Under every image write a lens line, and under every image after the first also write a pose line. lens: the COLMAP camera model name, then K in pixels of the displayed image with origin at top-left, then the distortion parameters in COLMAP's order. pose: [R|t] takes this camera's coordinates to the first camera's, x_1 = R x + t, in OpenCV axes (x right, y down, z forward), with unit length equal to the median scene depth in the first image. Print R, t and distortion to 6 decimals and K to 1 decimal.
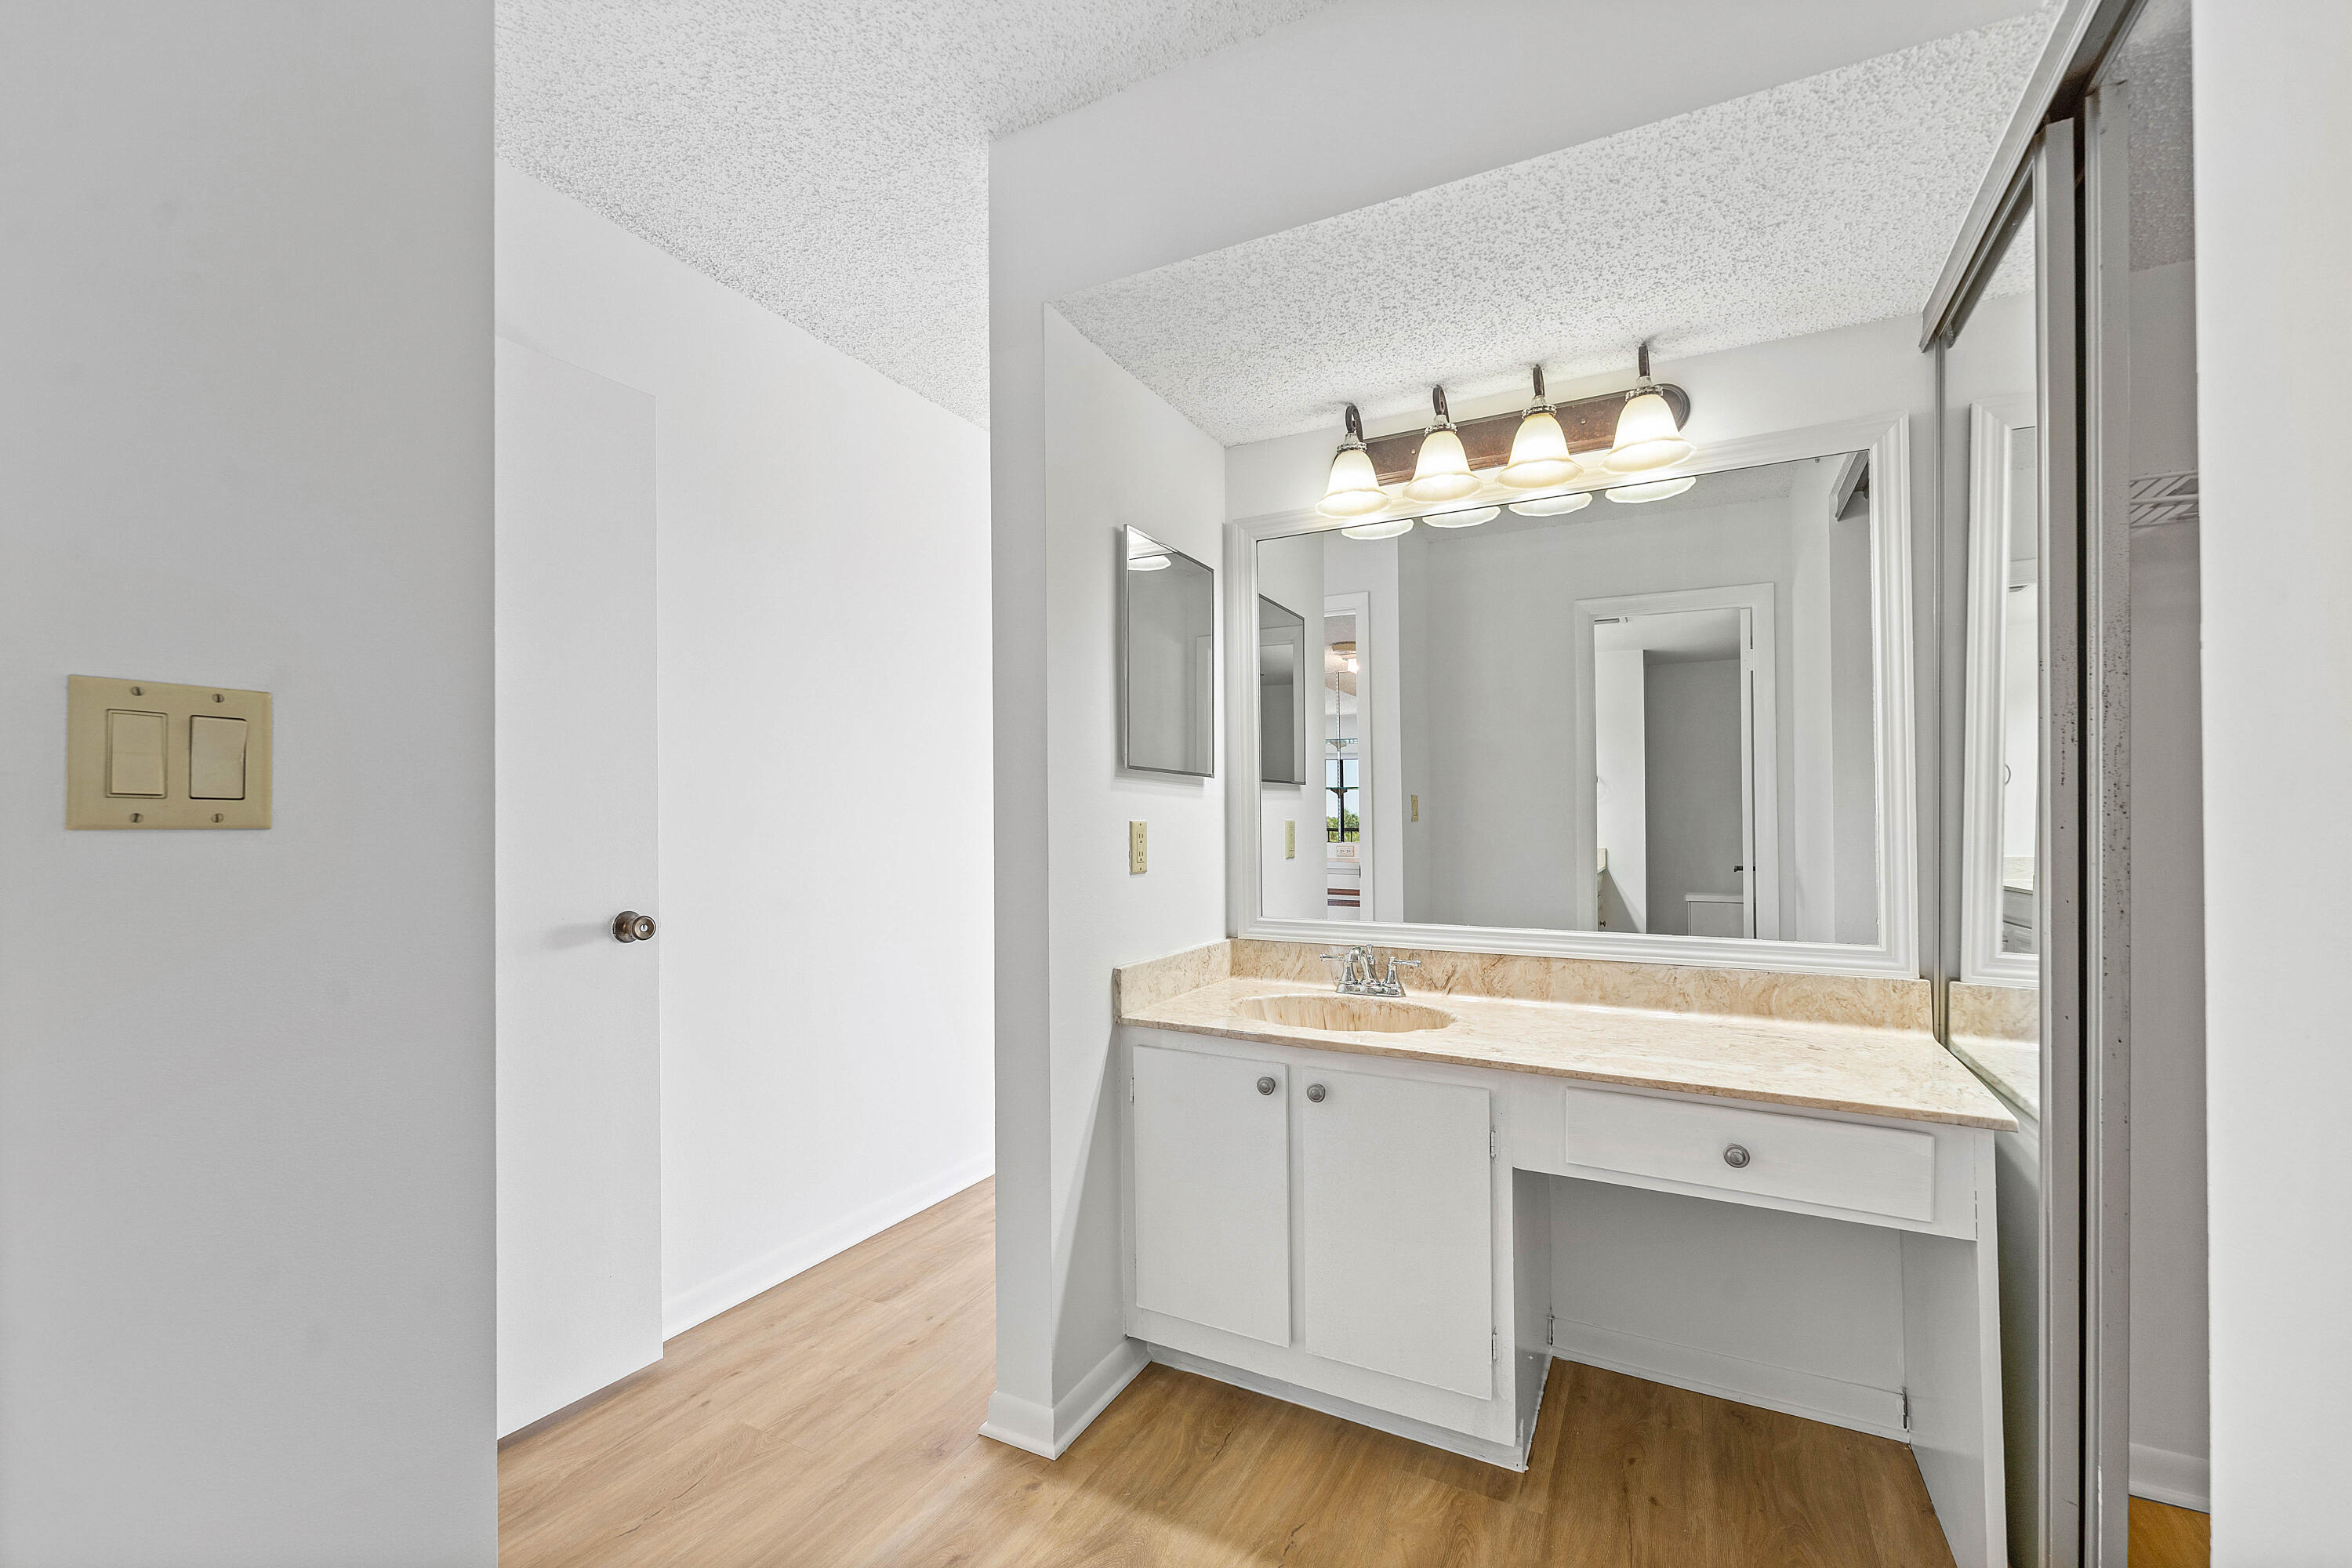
lens RADIAL K [[976.8, 0, 1178.8], [0, 976.8, 817.0], [0, 0, 1]] dist [-0.000979, -0.000260]
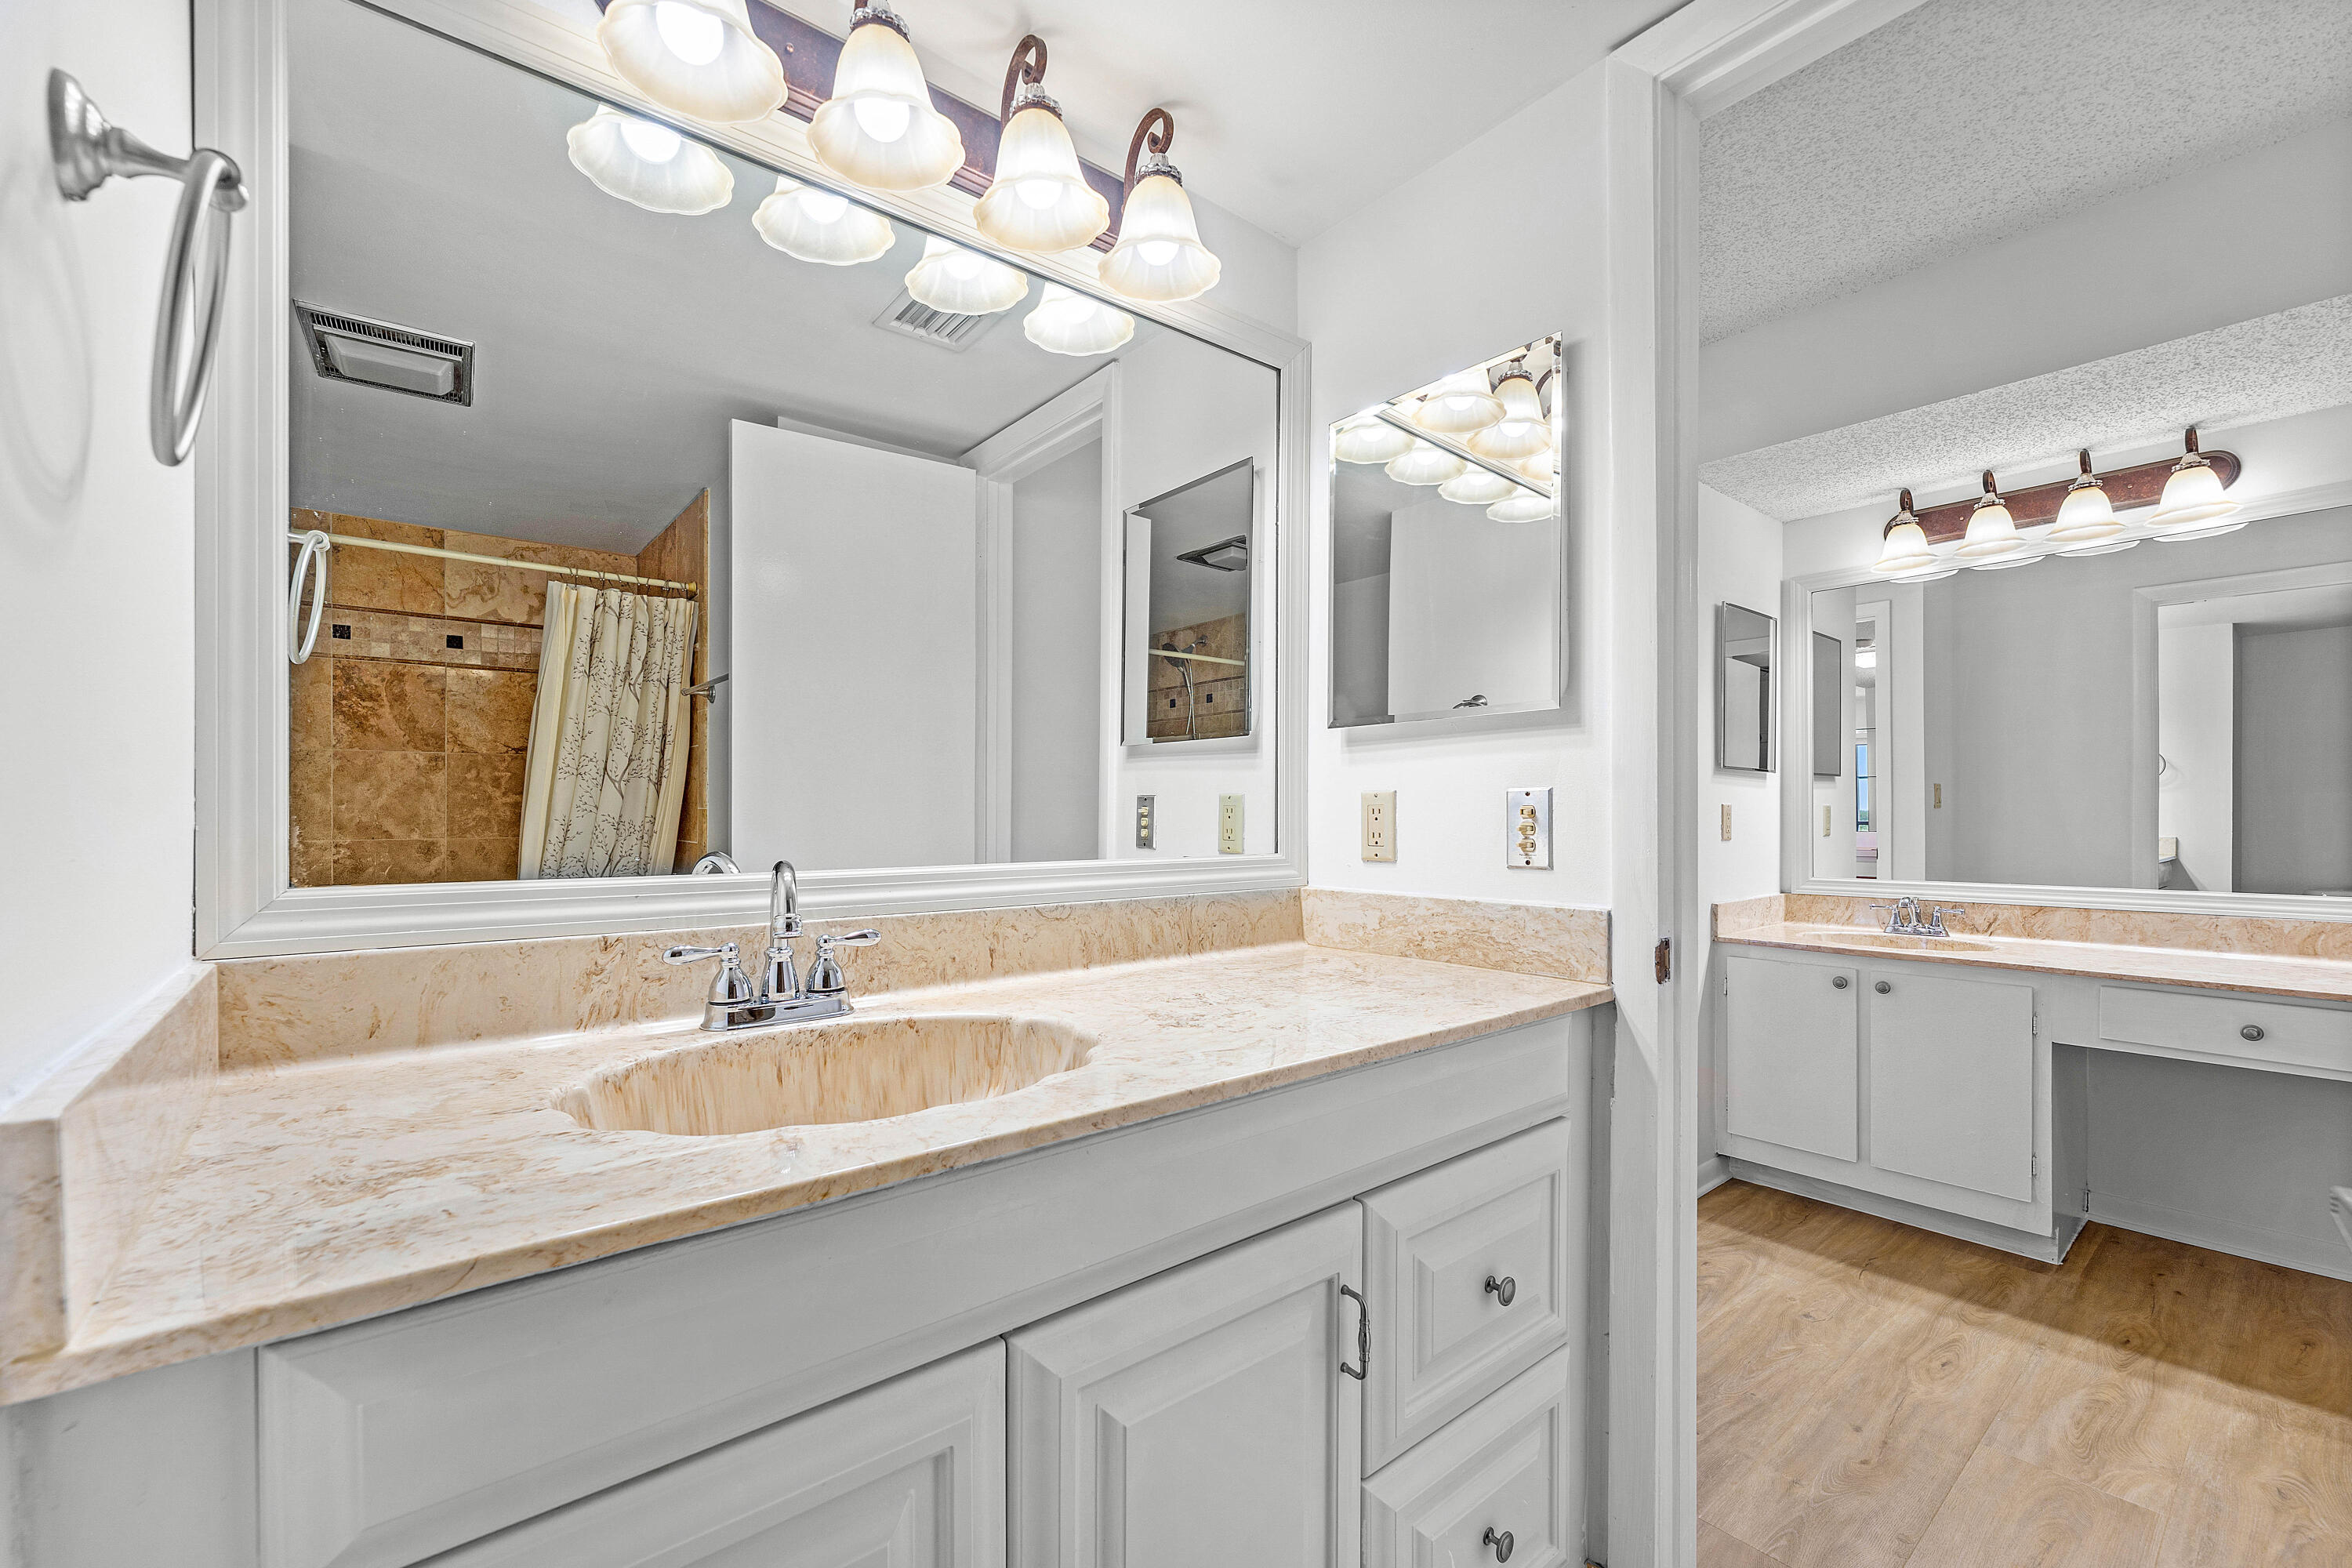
lens RADIAL K [[978.3, 0, 1180.6], [0, 978.3, 834.8], [0, 0, 1]] dist [-0.000151, -0.000312]
pose [[0.922637, 0.004197, -0.385647, -0.238679], [0.004436, 0.999759, 0.021492, 0.015478], [0.385644, -0.021540, 0.922396, -0.676222]]
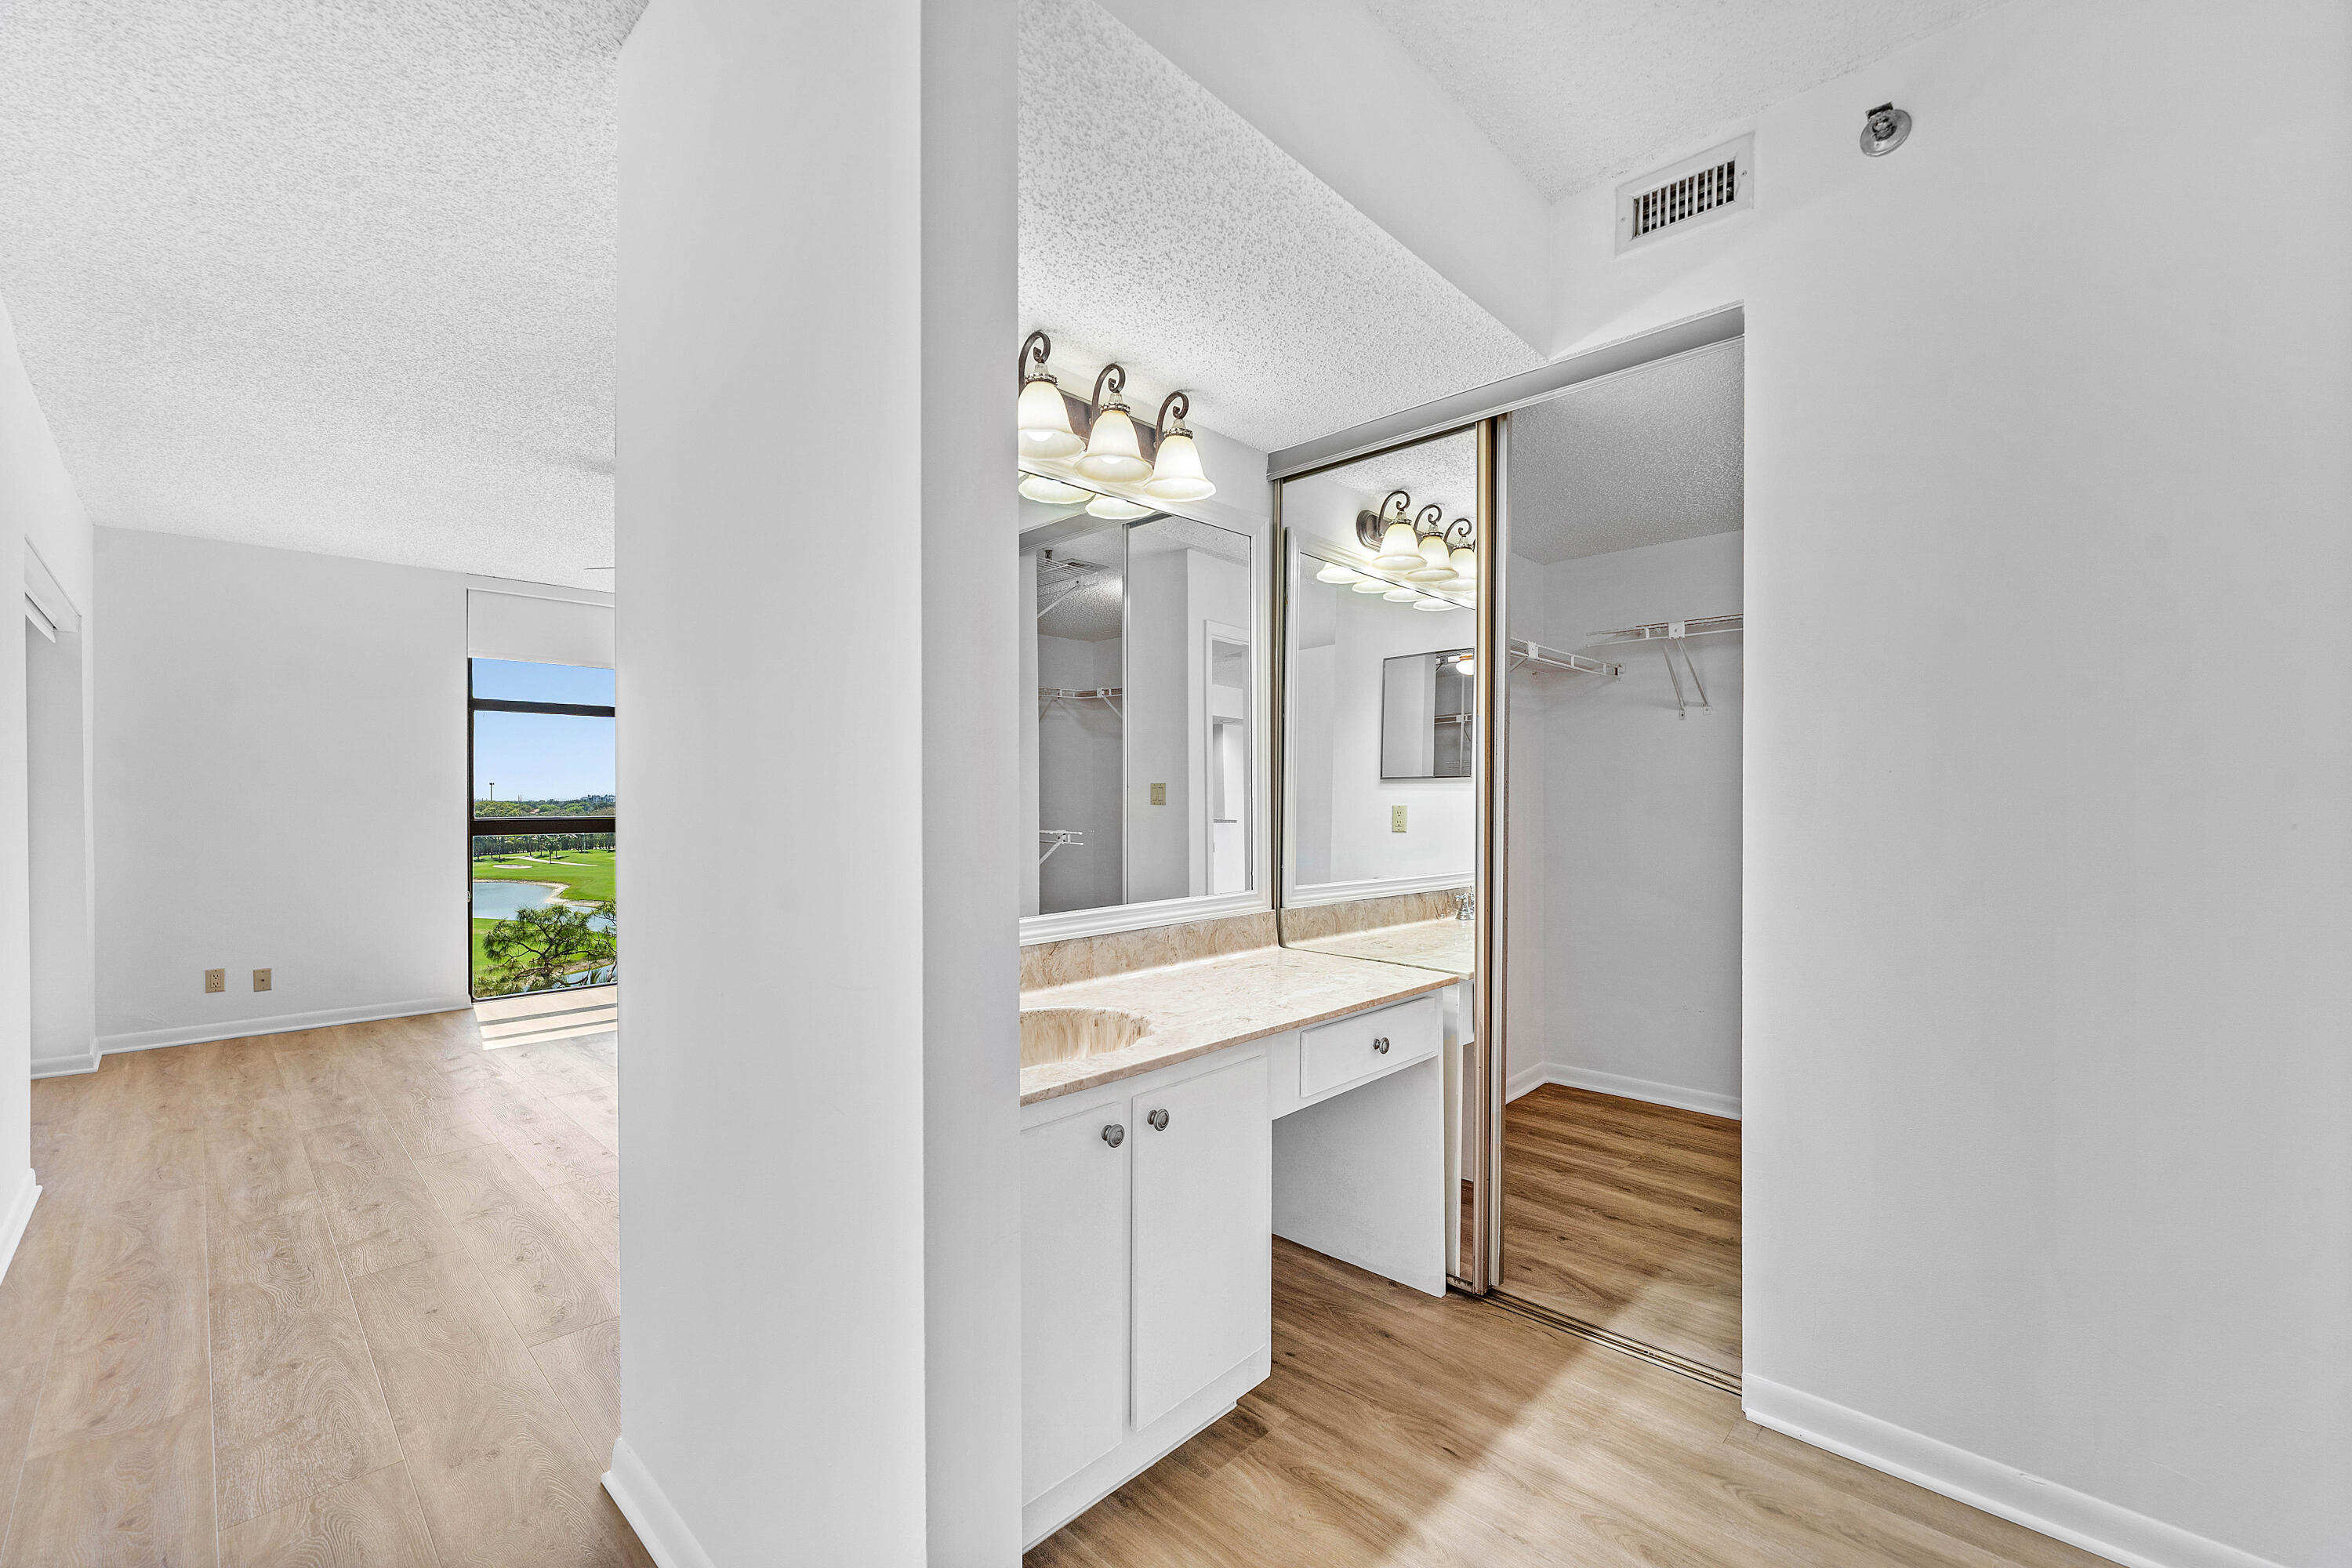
lens RADIAL K [[962.8, 0, 1176.7], [0, 962.8, 797.9], [0, 0, 1]] dist [-0.001342, -0.000213]
pose [[0.279832, -0.002330, 0.960046, -0.603540], [0.003451, 0.999993, 0.001421, -0.003316], [-0.960043, 0.002915, 0.279838, 0.668127]]
